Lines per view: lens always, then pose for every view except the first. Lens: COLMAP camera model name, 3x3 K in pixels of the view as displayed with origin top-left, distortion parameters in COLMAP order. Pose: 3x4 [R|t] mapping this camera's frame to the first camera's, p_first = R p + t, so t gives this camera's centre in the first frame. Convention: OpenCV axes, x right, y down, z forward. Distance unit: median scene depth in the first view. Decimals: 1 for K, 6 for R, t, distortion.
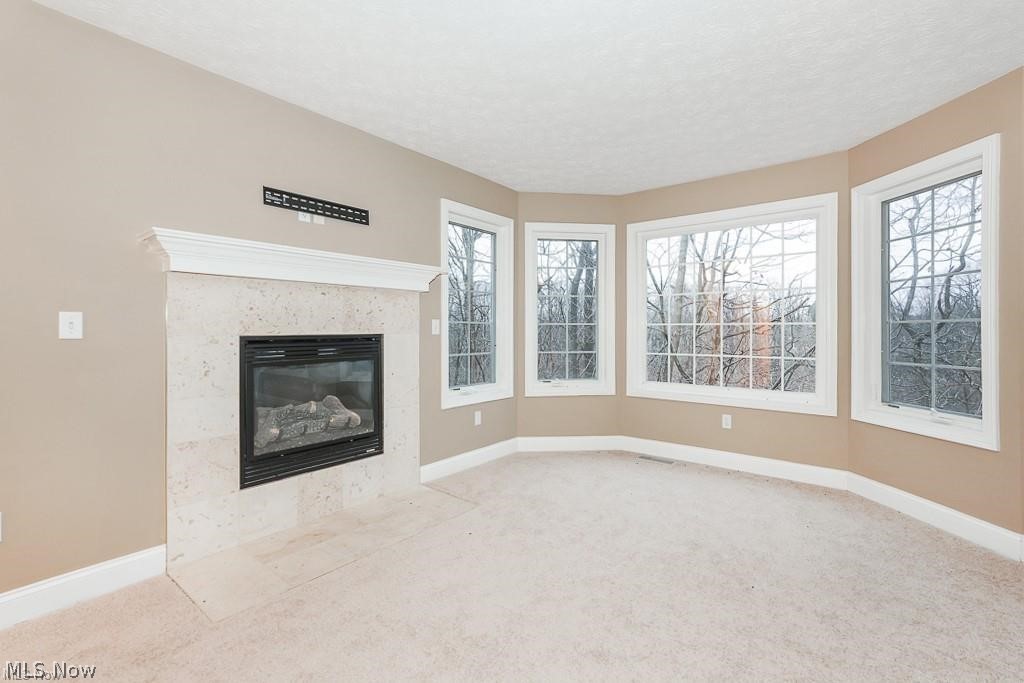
lens RADIAL K [[454.6, 0, 510.4], [0, 454.6, 330.9], [0, 0, 1]] dist [0.002282, 0.000412]
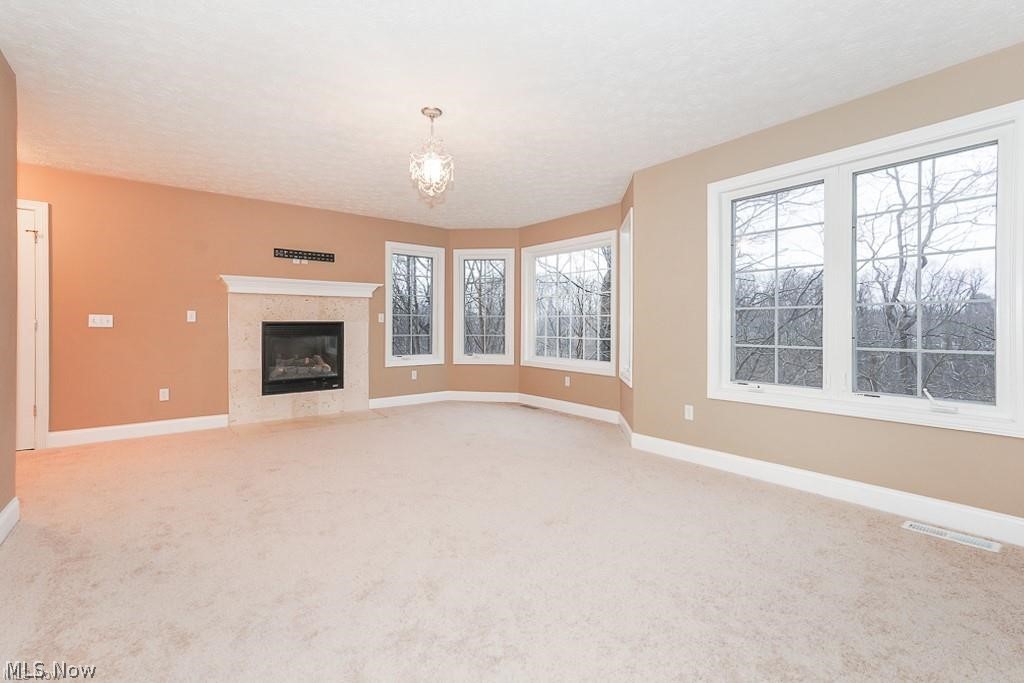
lens RADIAL K [[464.4, 0, 514.5], [0, 464.4, 323.8], [0, 0, 1]] dist [0.000359, -0.000023]
pose [[0.977182, 0.003107, -0.212382, 0.721658], [-0.003525, 0.999993, -0.001589, 0.014790], [0.212375, 0.002302, 0.977186, -0.609598]]
